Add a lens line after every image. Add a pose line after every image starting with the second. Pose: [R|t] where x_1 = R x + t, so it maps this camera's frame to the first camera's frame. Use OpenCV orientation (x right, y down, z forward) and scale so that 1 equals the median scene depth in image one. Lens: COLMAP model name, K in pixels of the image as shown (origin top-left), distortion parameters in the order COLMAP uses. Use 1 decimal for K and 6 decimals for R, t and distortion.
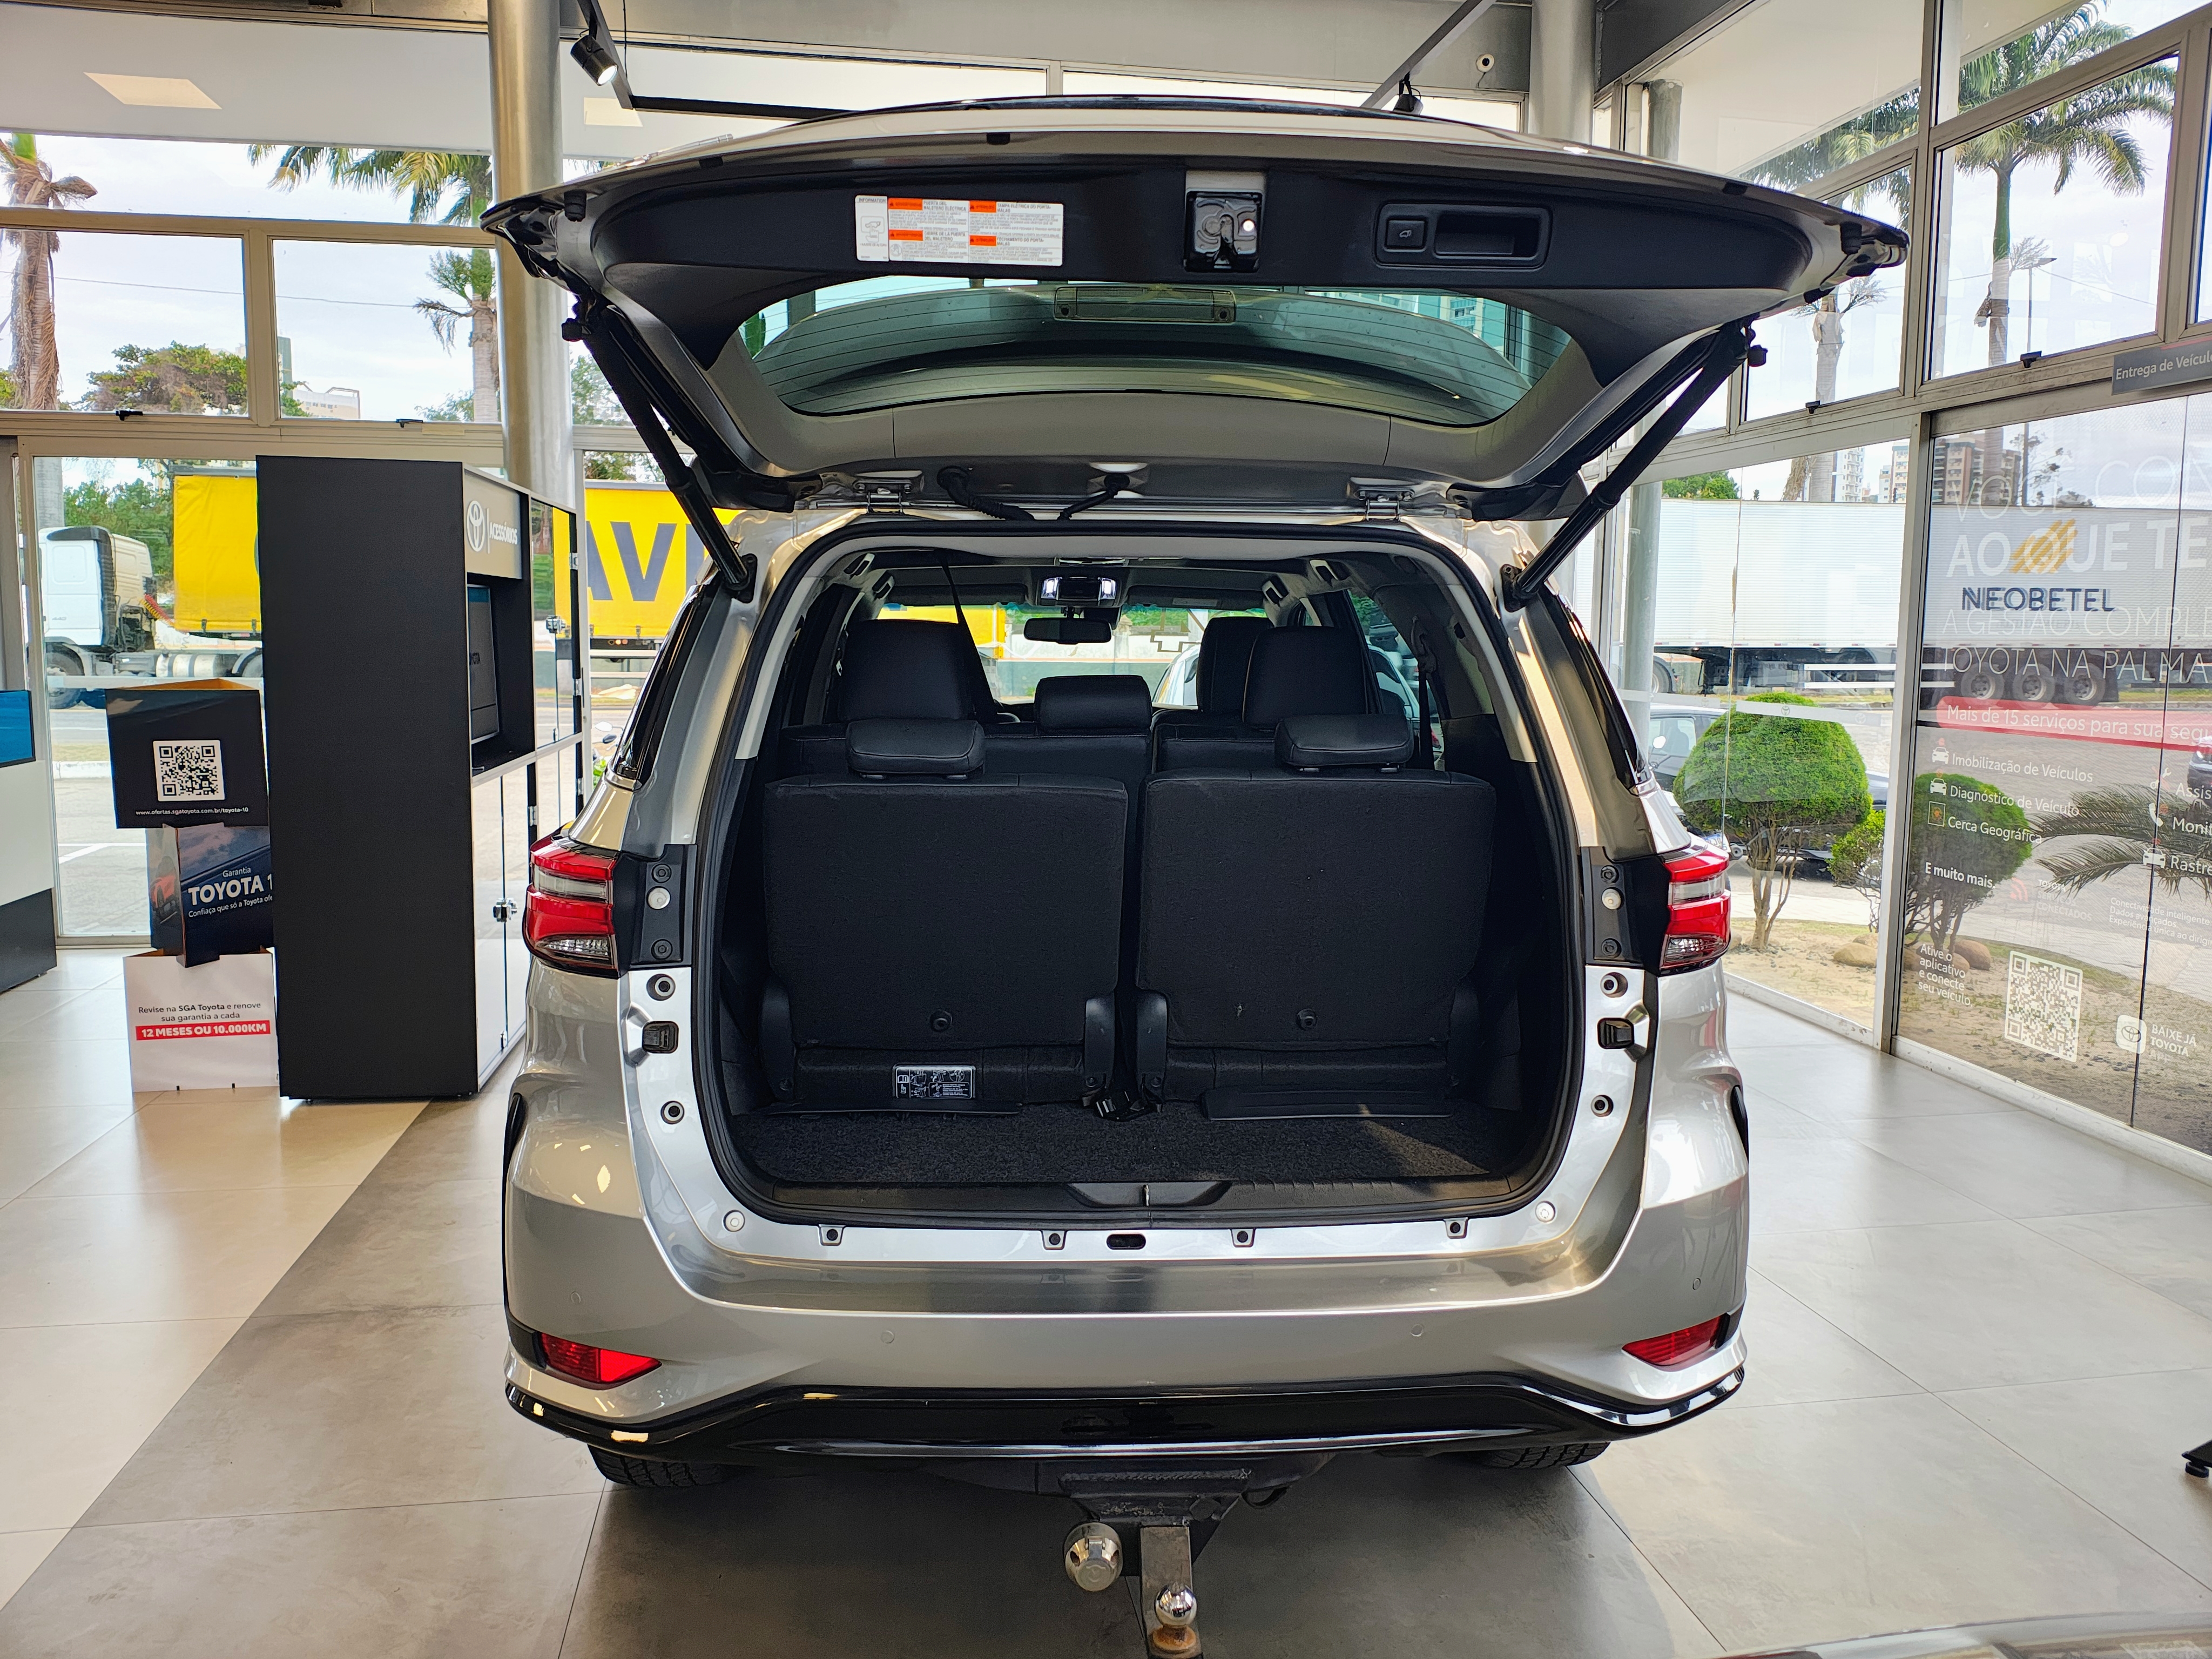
lens RADIAL K [[1655.5, 0, 1109.0], [0, 1655.5, 829.4], [0, 0, 1]] dist [0.013623, -0.043100]
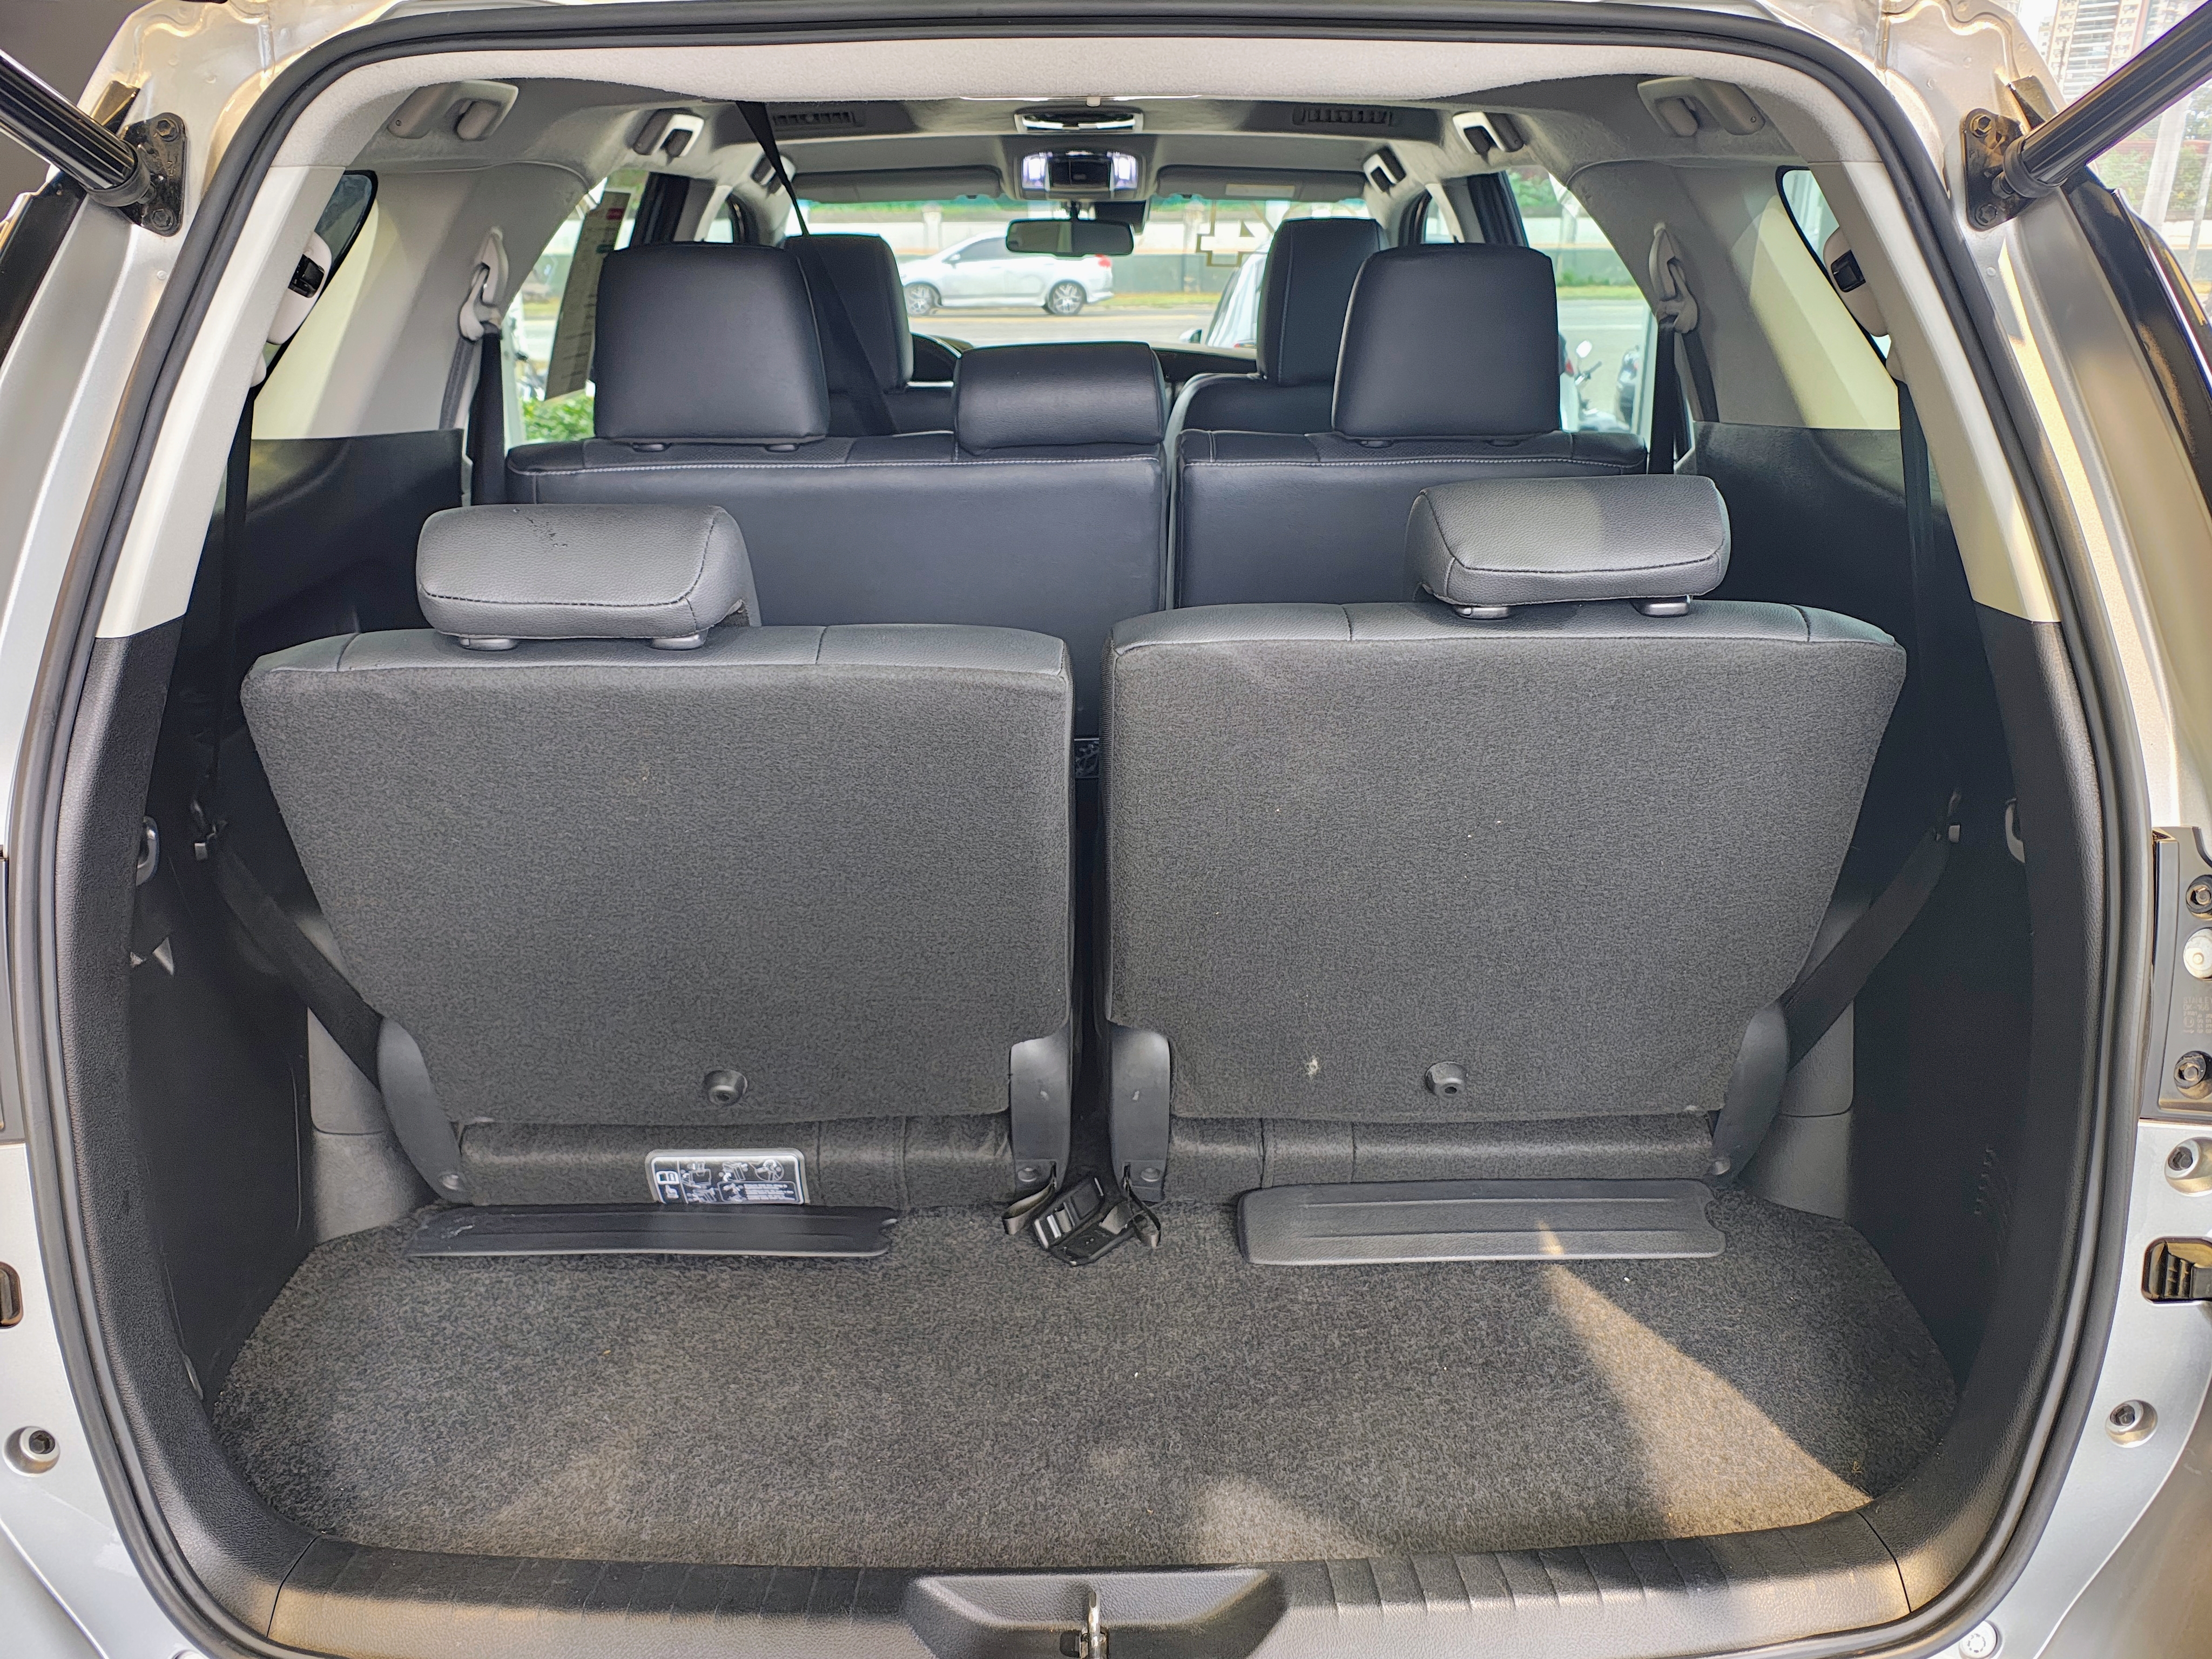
lens RADIAL K [[1655.5, 0, 1101.7], [0, 1655.5, 830.3], [0, 0, 1]] dist [0.013623, -0.043100]
pose [[0.998807, 0.005245, -0.048558, 0.038528], [0.006329, 0.971938, 0.235151, -0.079094], [0.048428, -0.235178, 0.970745, 0.519774]]
